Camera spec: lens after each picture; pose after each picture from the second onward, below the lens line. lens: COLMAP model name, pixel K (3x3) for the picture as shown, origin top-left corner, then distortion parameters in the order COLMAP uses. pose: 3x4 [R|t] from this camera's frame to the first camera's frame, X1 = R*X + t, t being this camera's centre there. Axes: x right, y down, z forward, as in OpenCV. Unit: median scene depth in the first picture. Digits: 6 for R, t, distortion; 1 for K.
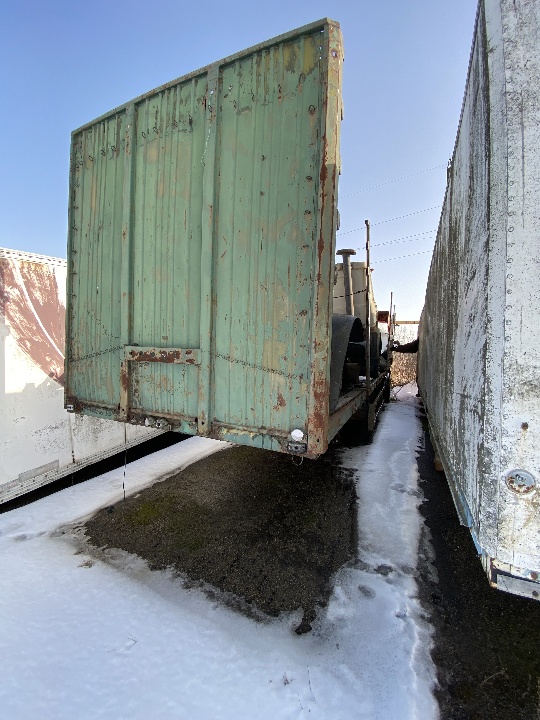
lens RADIAL K [[292.1, 0, 270.1], [0, 292.1, 357.5], [0, 0, 1]] dist [0.000865, 0.000062]
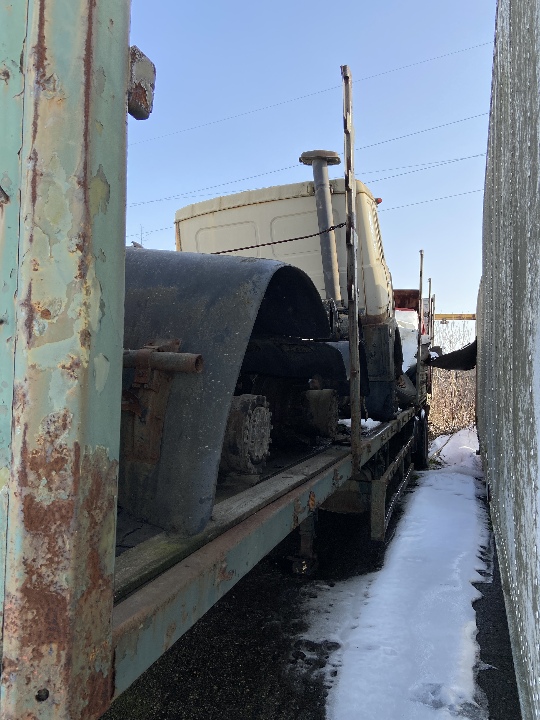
lens RADIAL K [[545.6, 0, 269.4], [0, 545.6, 358.2], [0, 0, 1]] dist [0.052419, -0.092535]
pose [[0.994892, -0.018598, 0.099212, 0.089745], [0.023500, 0.998548, -0.048478, 0.006515], [-0.098167, 0.050562, 0.993885, 0.142578]]
